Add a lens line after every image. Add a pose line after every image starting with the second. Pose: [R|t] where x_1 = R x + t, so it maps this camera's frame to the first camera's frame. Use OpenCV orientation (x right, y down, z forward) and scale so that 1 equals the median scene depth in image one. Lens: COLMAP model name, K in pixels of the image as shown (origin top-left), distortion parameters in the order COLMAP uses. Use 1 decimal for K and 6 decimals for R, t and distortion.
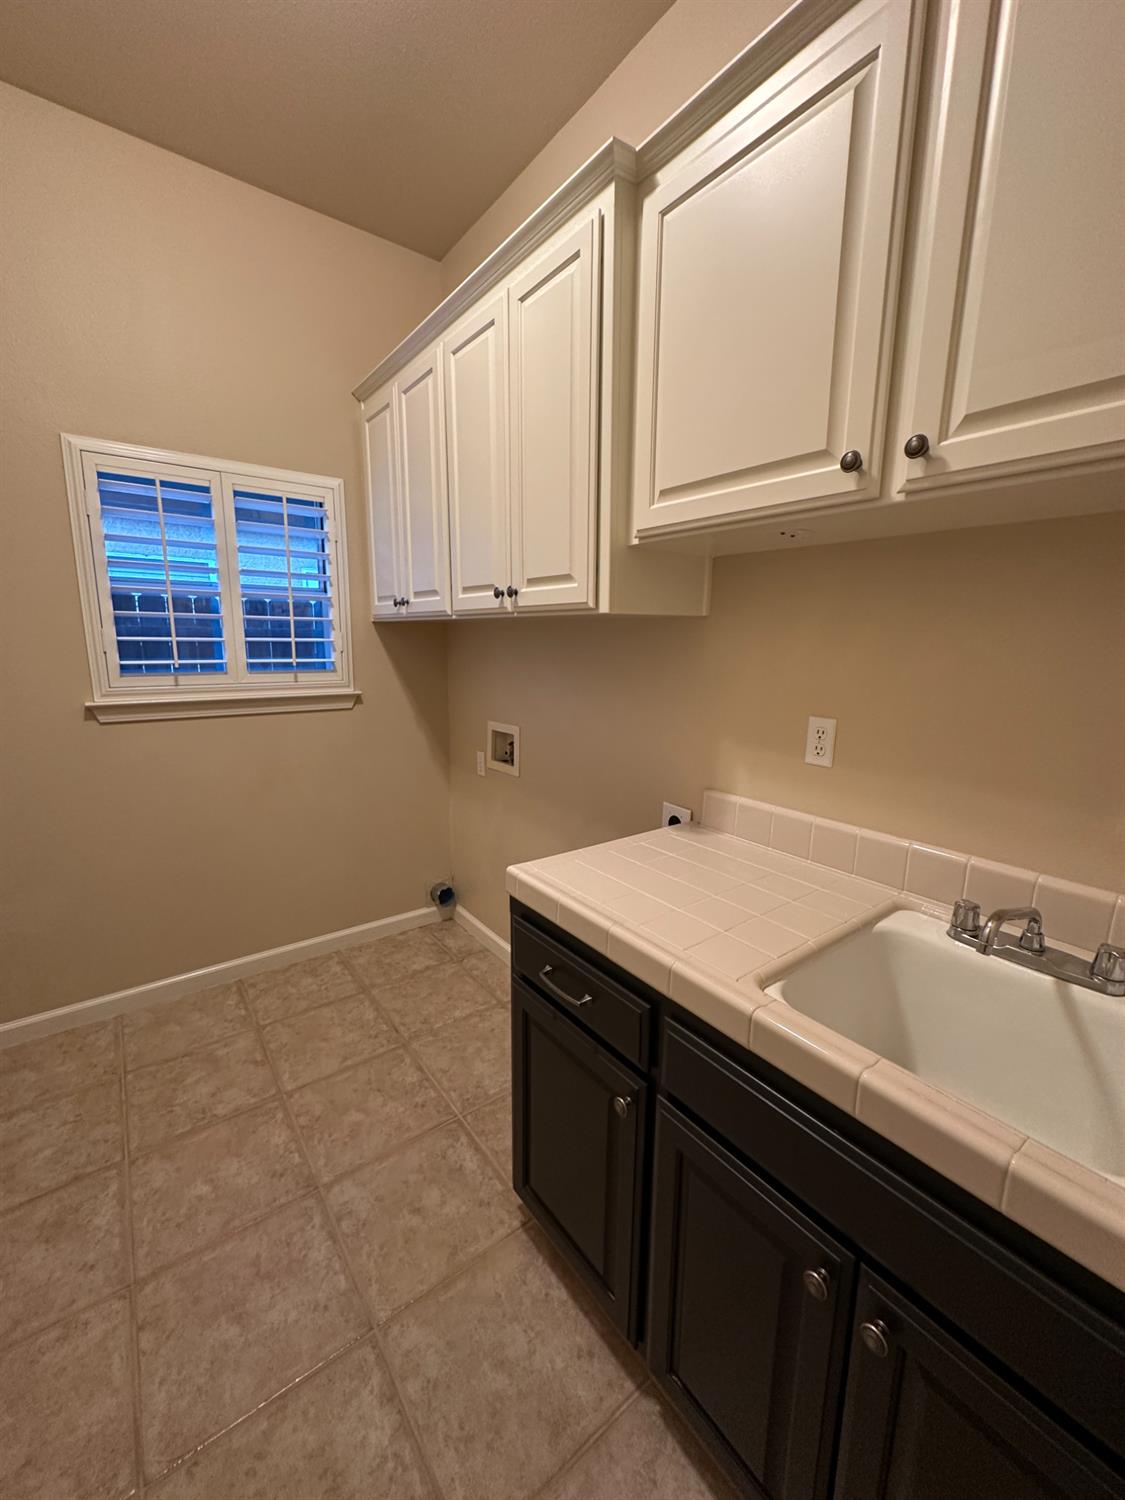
lens RADIAL K [[598.0, 0, 562.5], [0, 598.0, 750.0], [0, 0, 1]] dist [-0.002374, 0.000212]
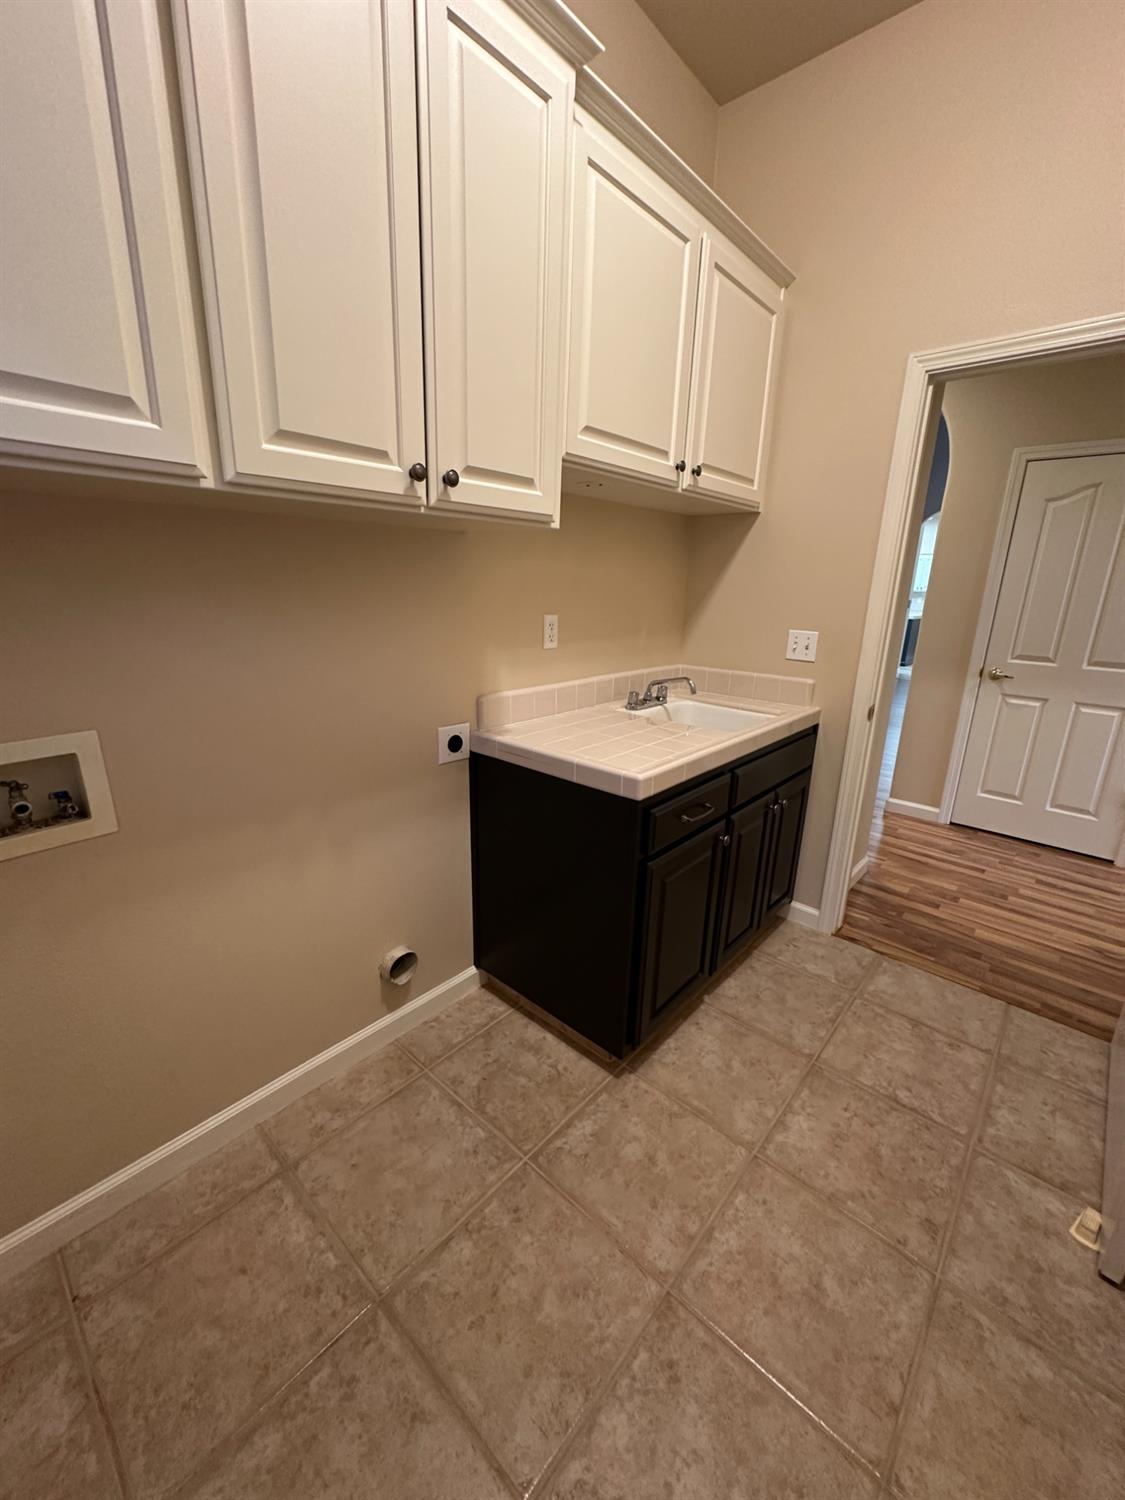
lens RADIAL K [[598.0, 0, 562.5], [0, 598.0, 750.0], [0, 0, 1]] dist [-0.002374, 0.000212]
pose [[-0.193983, -0.286110, 0.938356, -0.994592], [0.154523, 0.935673, 0.317236, -0.196886], [-0.968759, 0.206536, -0.137295, 1.204219]]
